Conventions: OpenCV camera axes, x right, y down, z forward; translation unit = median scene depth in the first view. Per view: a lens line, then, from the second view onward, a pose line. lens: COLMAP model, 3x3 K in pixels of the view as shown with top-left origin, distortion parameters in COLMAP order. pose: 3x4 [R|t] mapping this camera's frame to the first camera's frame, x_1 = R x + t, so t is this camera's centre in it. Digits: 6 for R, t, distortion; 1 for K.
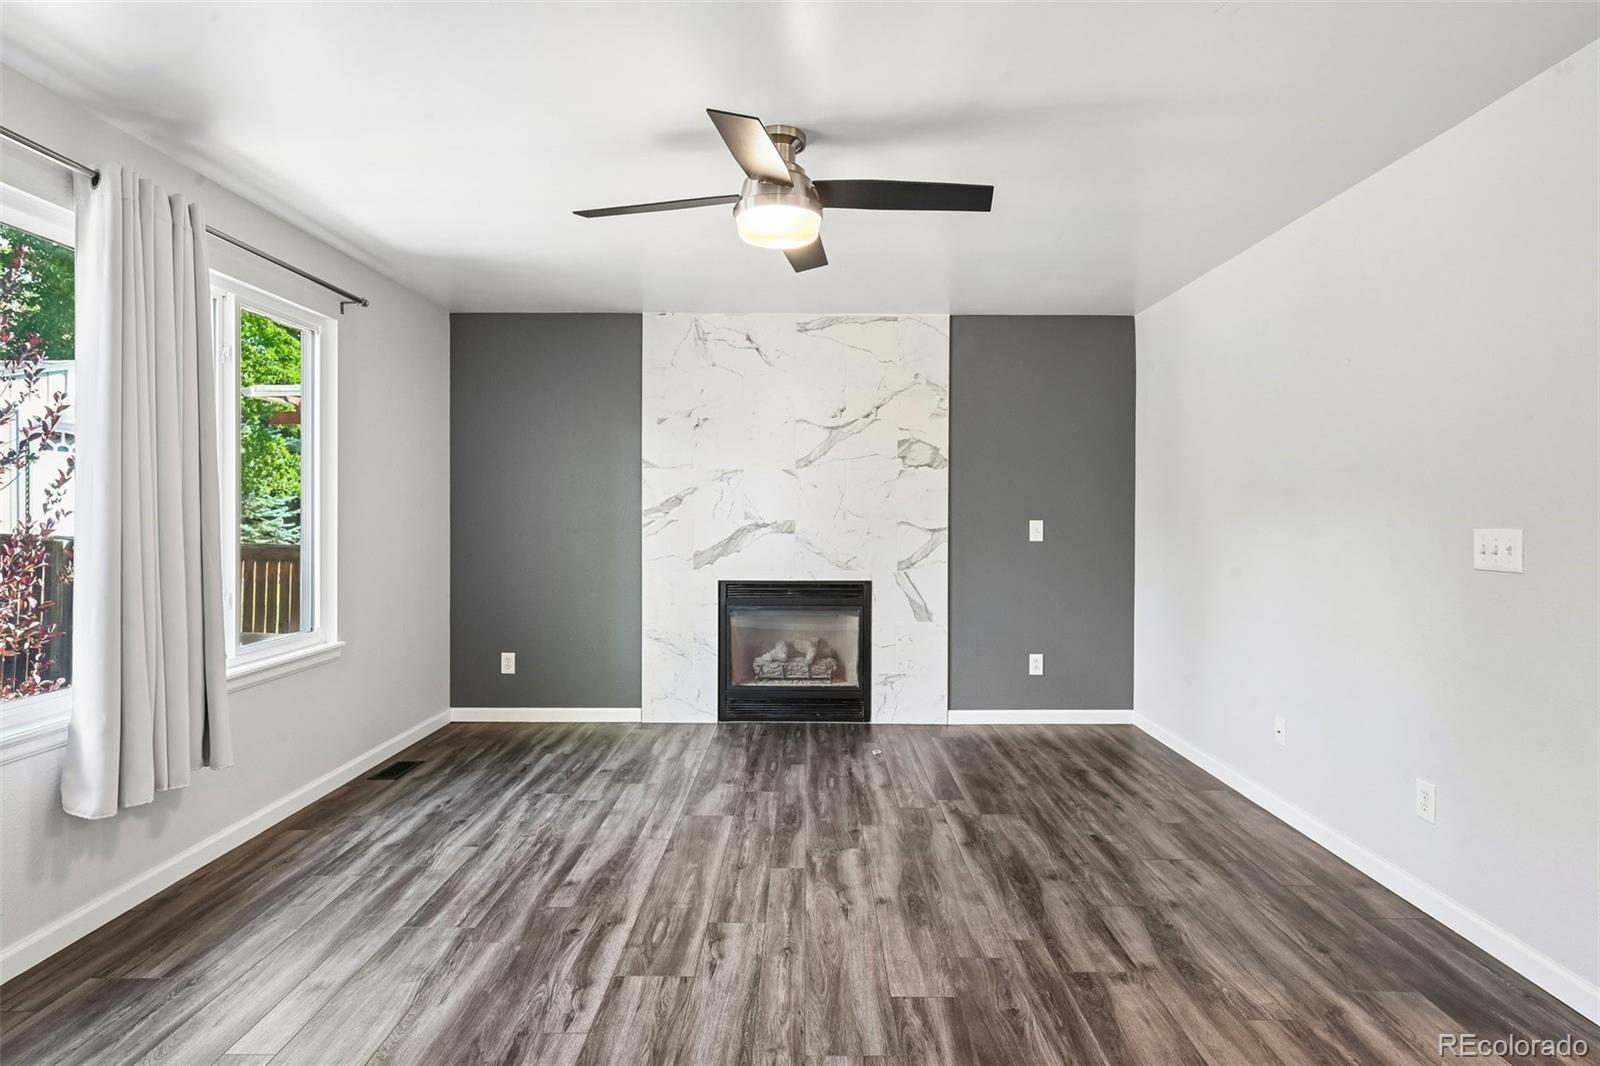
lens RADIAL K [[840.4, 0, 803.0], [0, 840.4, 519.7], [0, 0, 1]] dist [-0.005350, -0.000152]
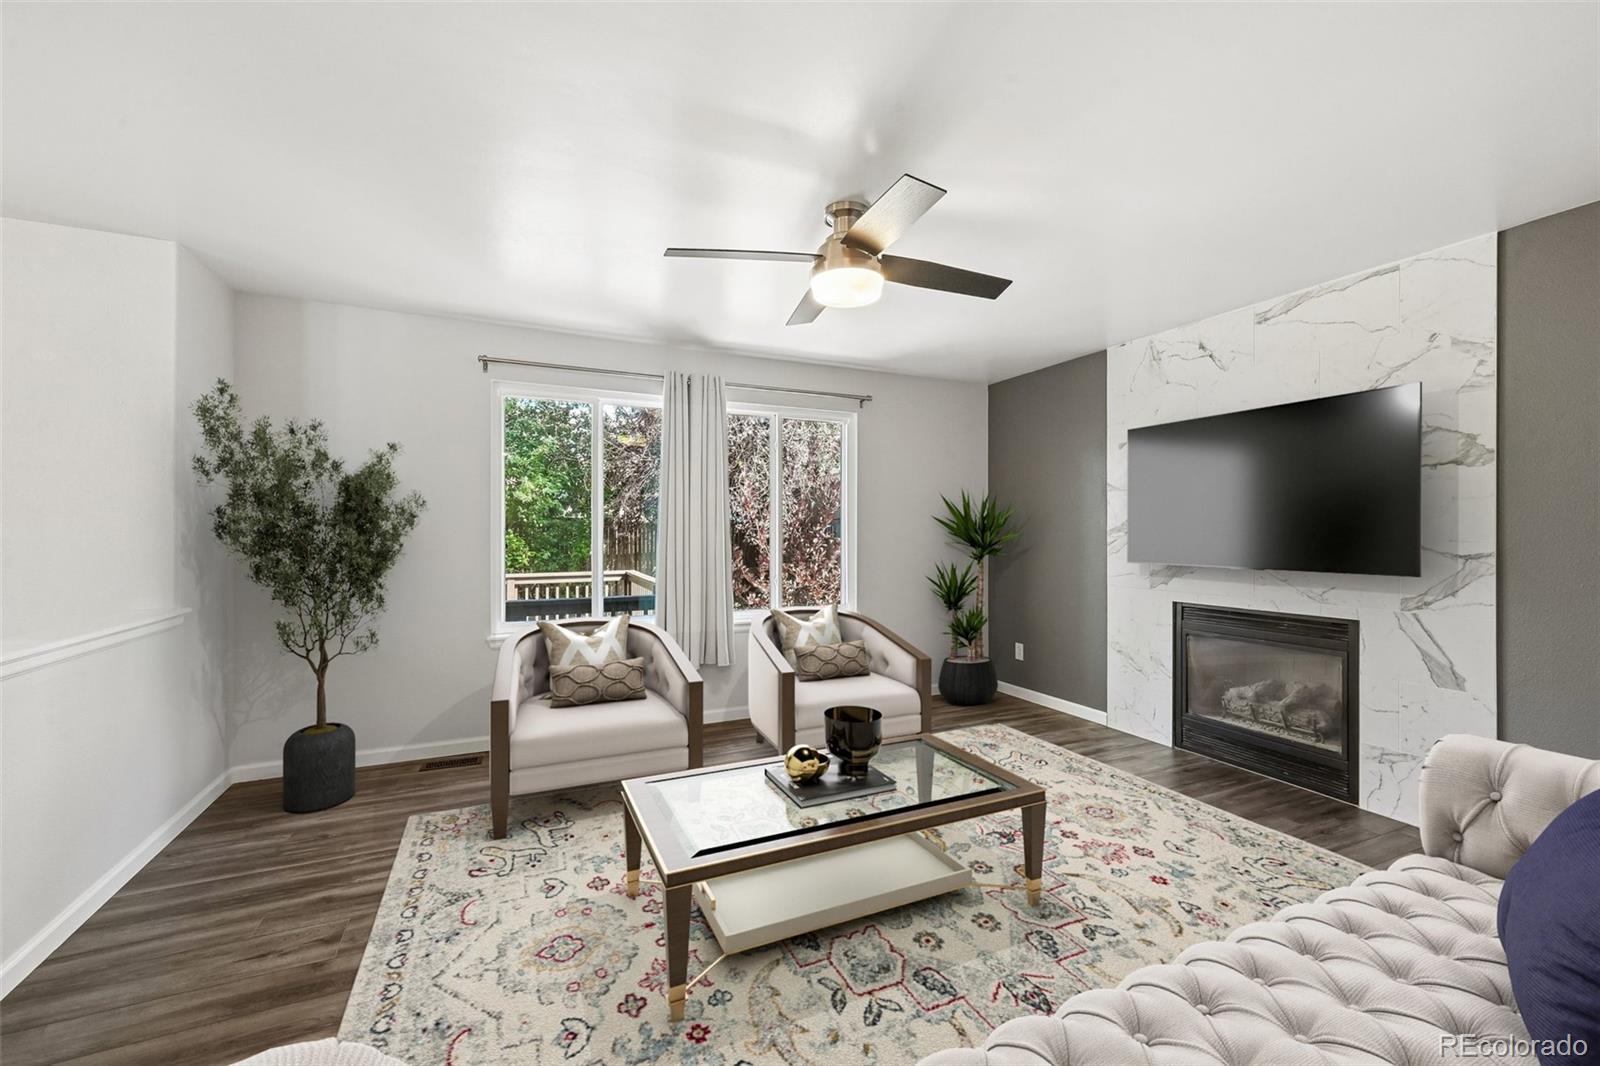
lens RADIAL K [[650.9, 0, 800.0], [0, 650.9, 533.0], [0, 0, 1]] dist [-0.001322, -0.000003]
pose [[0.416635, -0.002476, -0.909071, 0.408433], [-0.009255, 0.999933, -0.006965, 0.001836], [0.909027, 0.011315, 0.416584, 0.290358]]
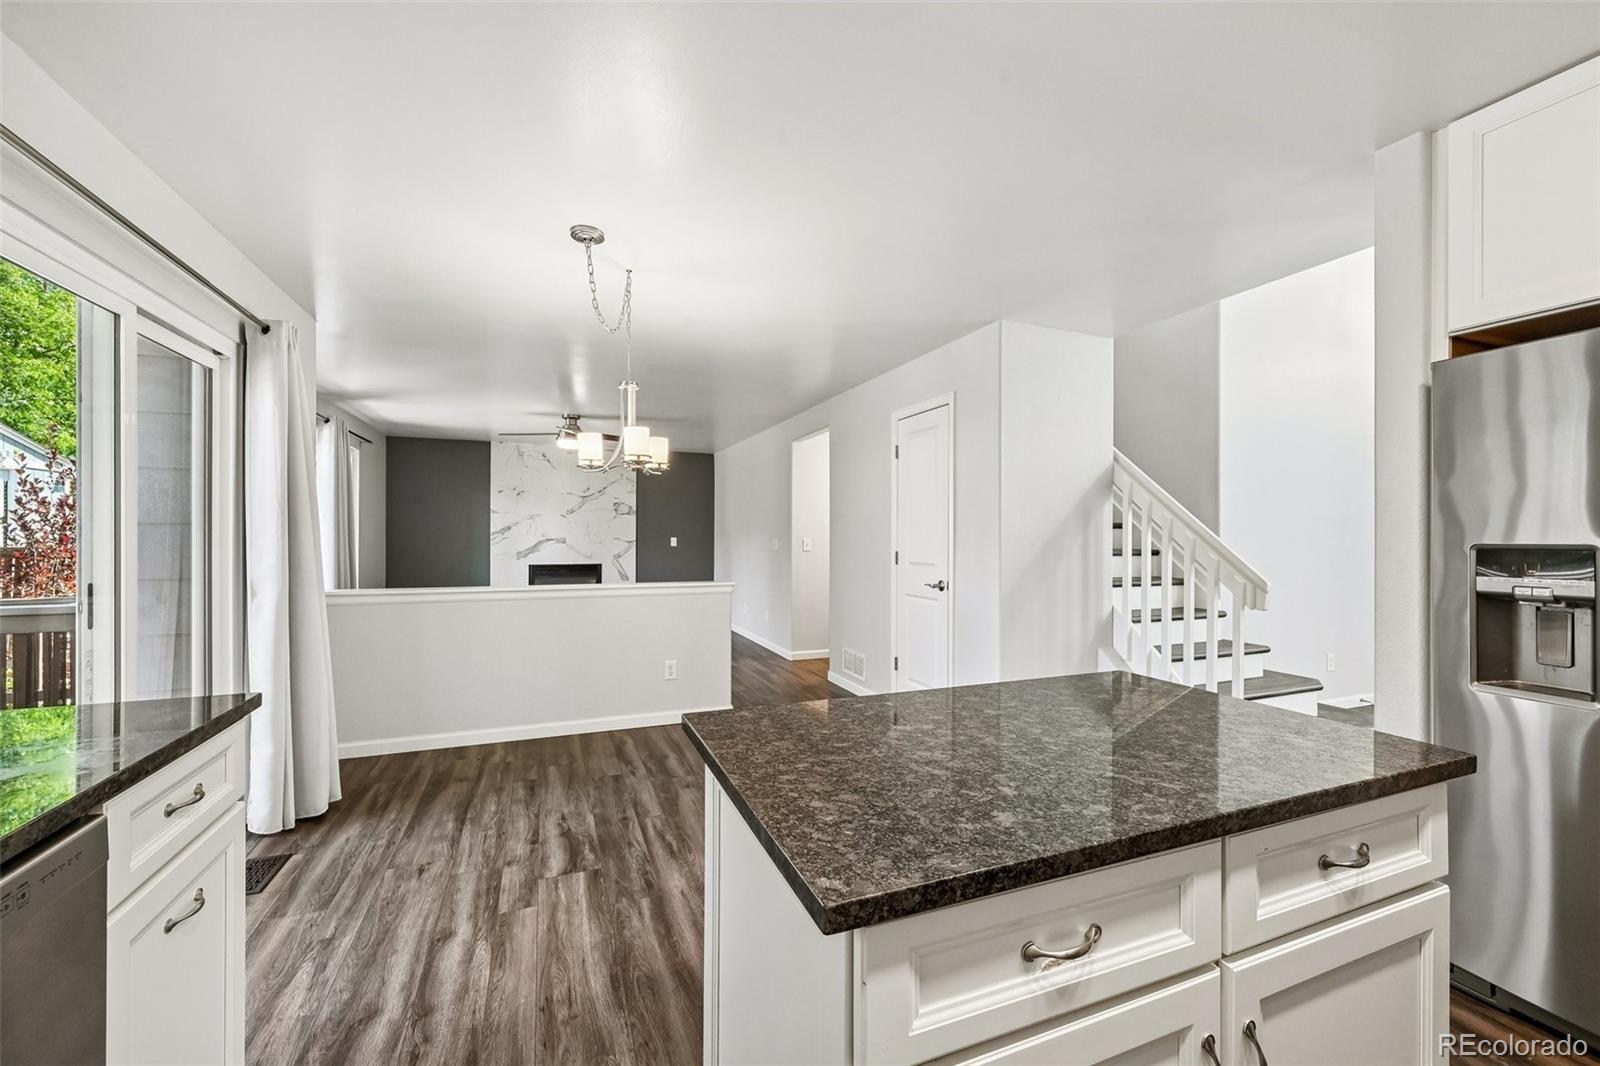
lens RADIAL K [[639.9, 0, 806.7], [0, 639.9, 532.9], [0, 0, 1]] dist [-0.000472, 0.000167]
pose [[0.925089, 0.003003, 0.379740, -0.063973], [0.001081, 0.999944, -0.010540, 0.007376], [-0.379750, 0.010161, 0.925033, -0.828205]]
